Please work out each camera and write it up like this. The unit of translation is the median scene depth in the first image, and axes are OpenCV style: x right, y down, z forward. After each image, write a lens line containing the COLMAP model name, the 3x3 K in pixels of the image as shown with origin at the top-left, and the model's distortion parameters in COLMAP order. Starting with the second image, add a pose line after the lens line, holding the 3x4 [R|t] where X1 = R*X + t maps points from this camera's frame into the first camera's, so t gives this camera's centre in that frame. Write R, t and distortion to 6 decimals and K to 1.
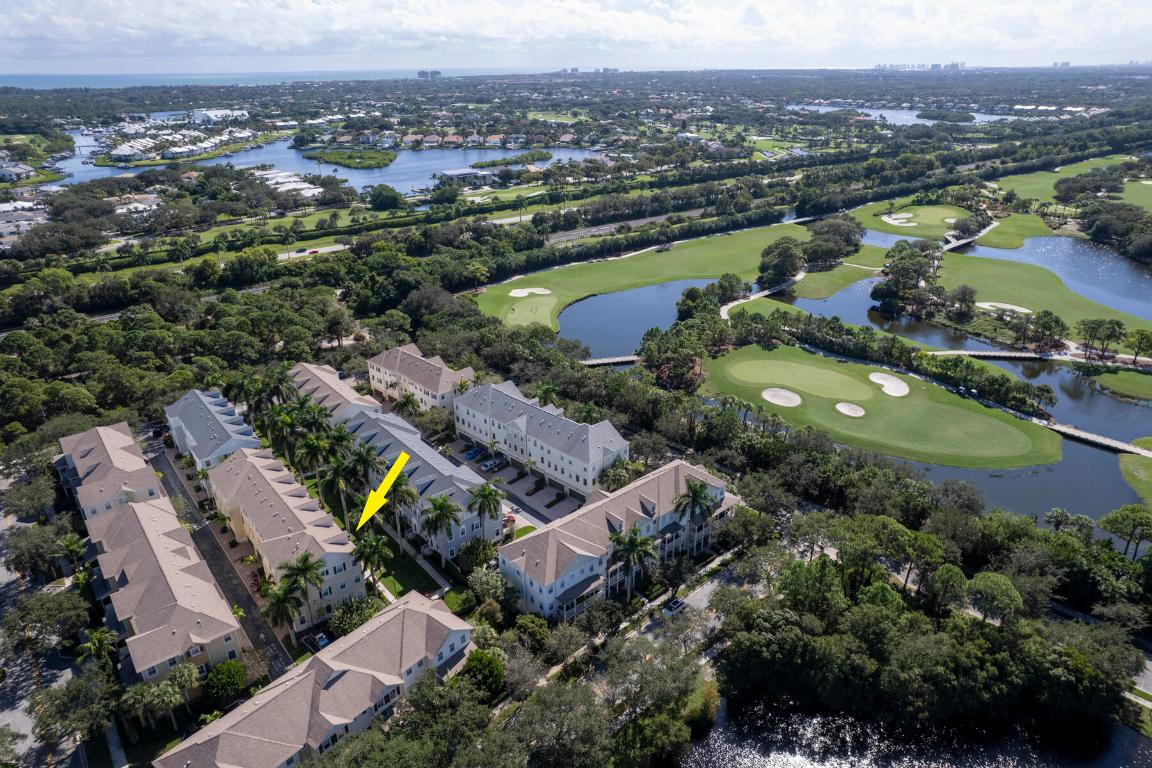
lens RADIAL K [[738.6, 0, 577.2], [0, 738.6, 385.5], [0, 0, 1]] dist [-0.077491, 0.072779]
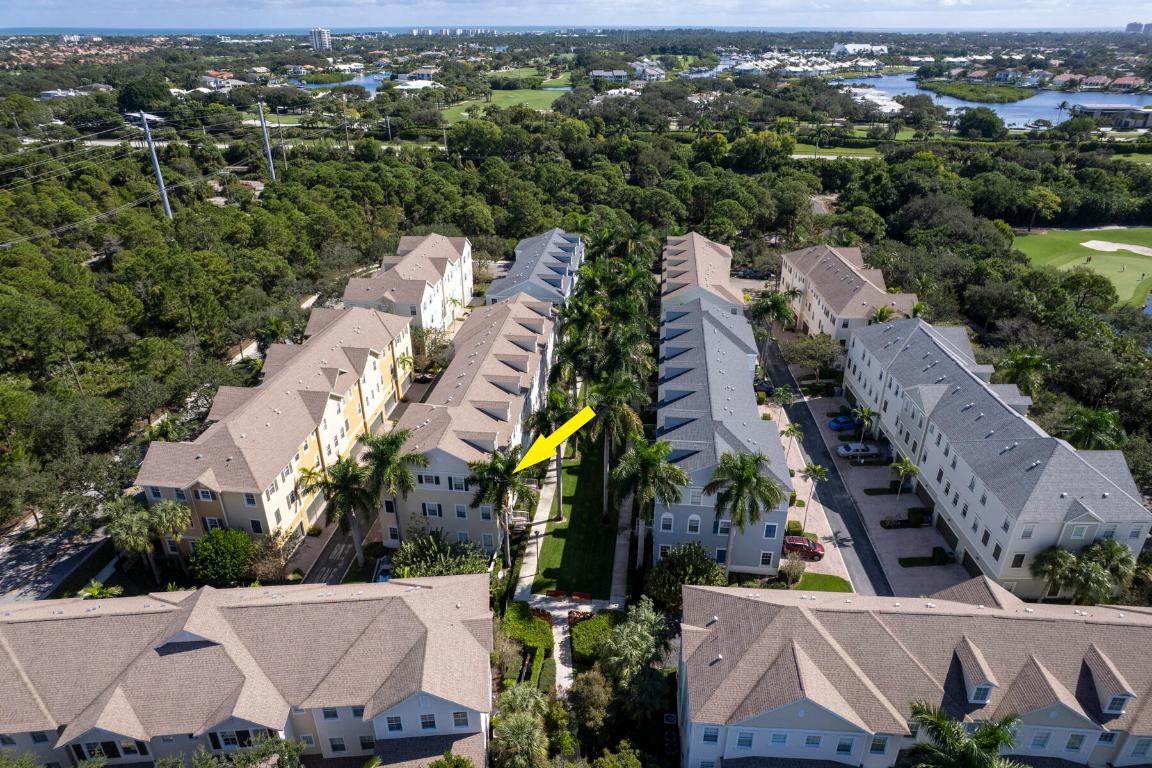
lens RADIAL K [[738.6, 0, 577.2], [0, 738.6, 385.5], [0, 0, 1]] dist [-0.077491, 0.072779]
pose [[0.696790, 0.328252, -0.637758, 0.045581], [-0.295744, 0.941520, 0.161478, 0.020742], [0.653467, 0.076097, 0.753120, 0.265666]]
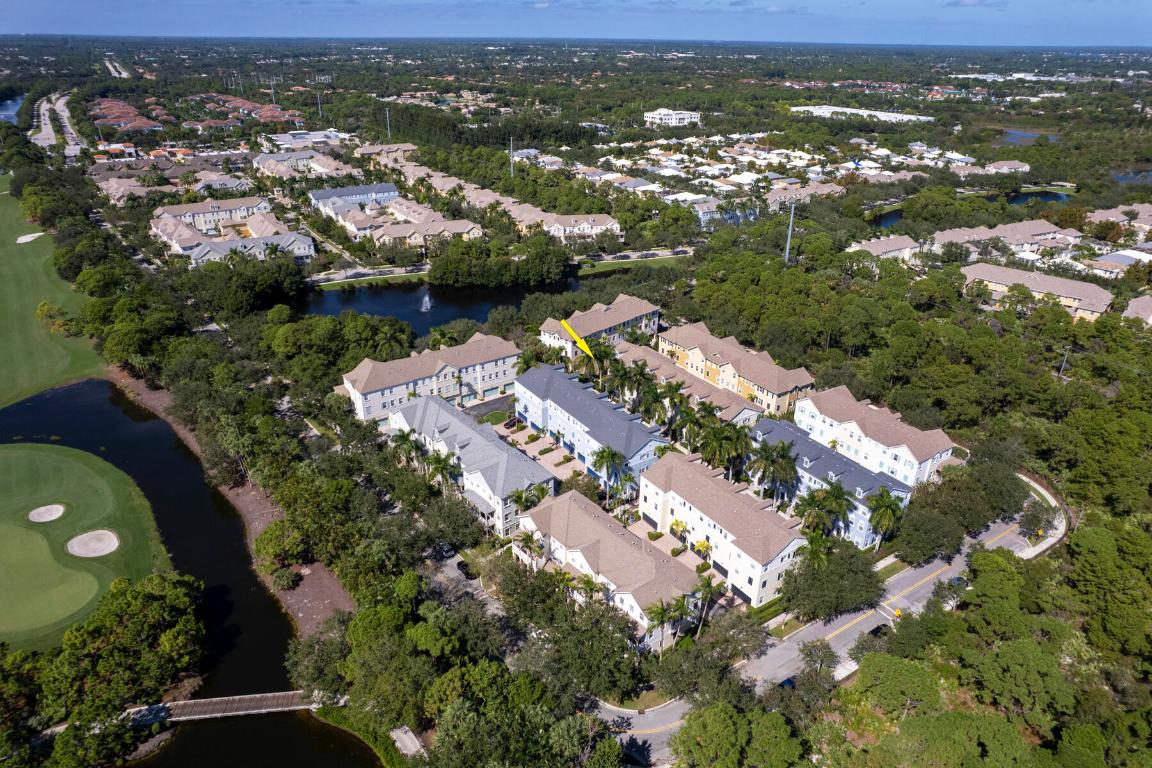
lens RADIAL K [[738.6, 0, 577.2], [0, 738.6, 385.5], [0, 0, 1]] dist [-0.077491, 0.072779]
pose [[-0.995008, -0.046687, 0.088197, -0.165831], [0.036488, 0.652402, 0.756995, -0.424801], [-0.092882, 0.756434, -0.647442, 0.938971]]
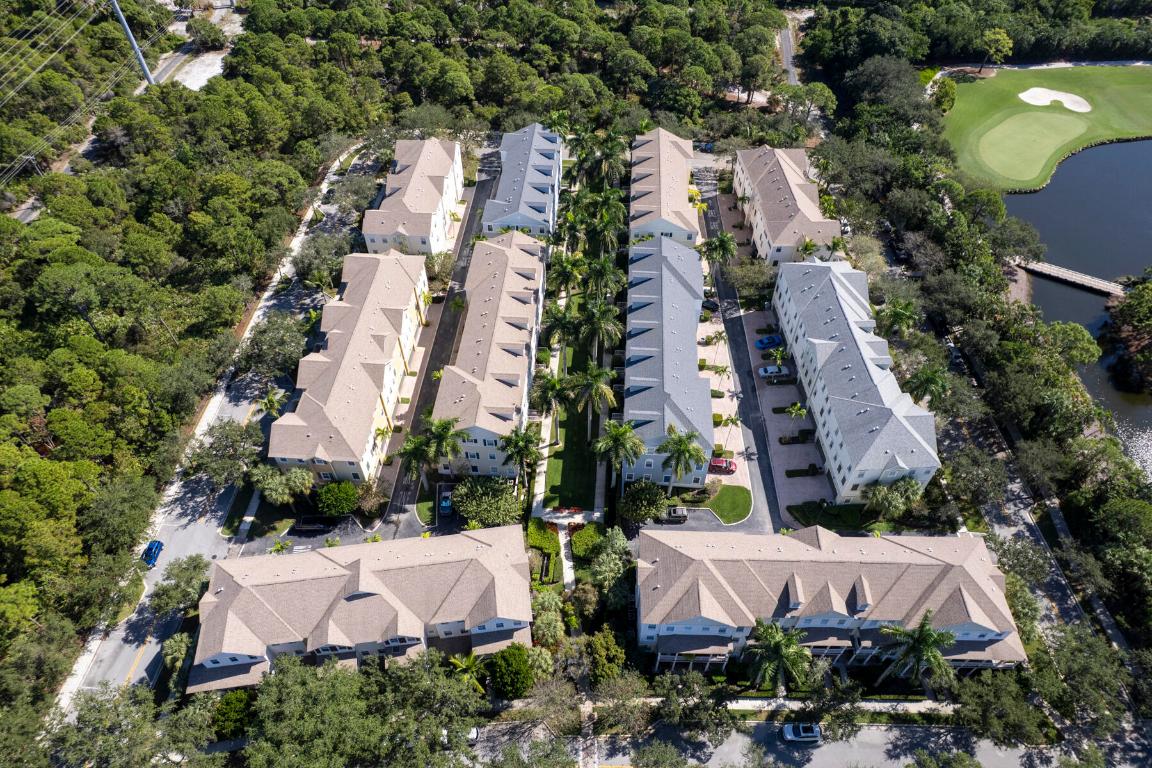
lens RADIAL K [[734.5, 0, 576.5], [0, 734.5, 390.5], [0, 0, 1]] dist [-0.071168, 0.063629]
pose [[0.729598, 0.522610, -0.441096, 0.048547], [-0.284860, 0.818616, 0.498721, -0.121150], [0.621724, -0.238216, 0.746131, 0.184404]]
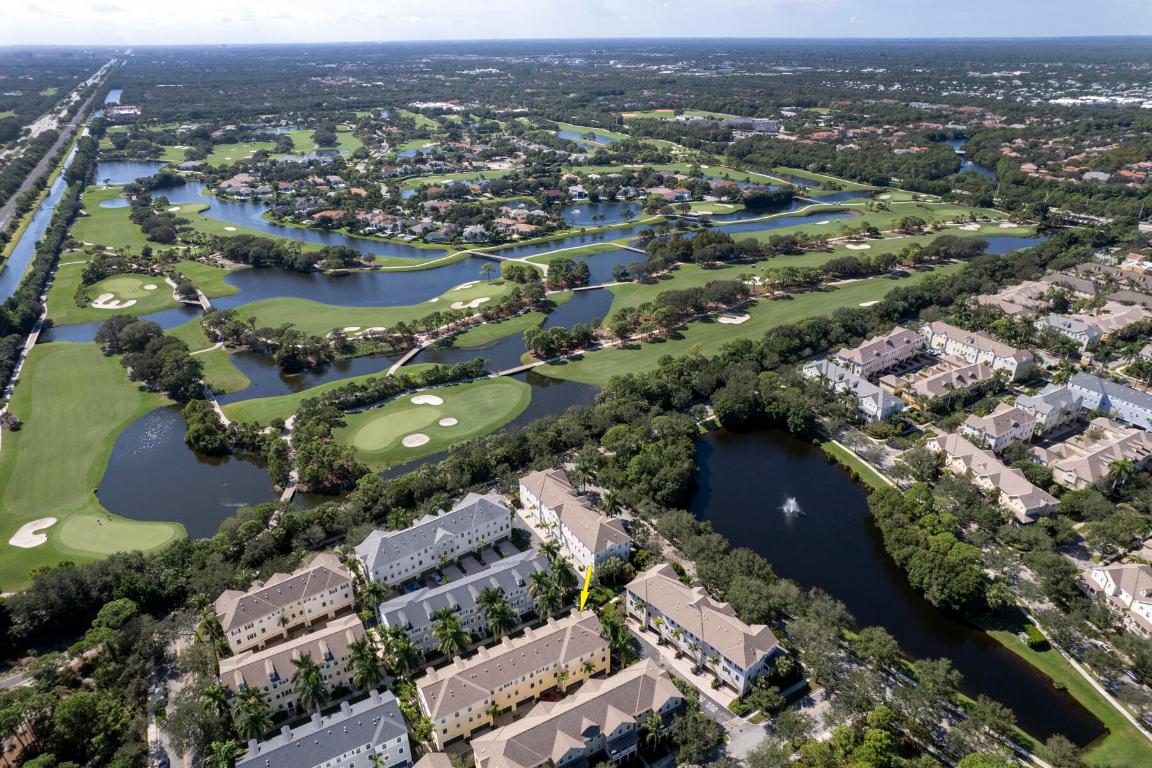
lens RADIAL K [[738.6, 0, 577.2], [0, 738.6, 385.5], [0, 0, 1]] dist [-0.077491, 0.072779]
pose [[0.162078, -0.424801, 0.890660, -0.655960], [0.406243, 0.851282, 0.332093, -0.307664], [-0.899276, 0.307999, 0.310546, 0.175117]]
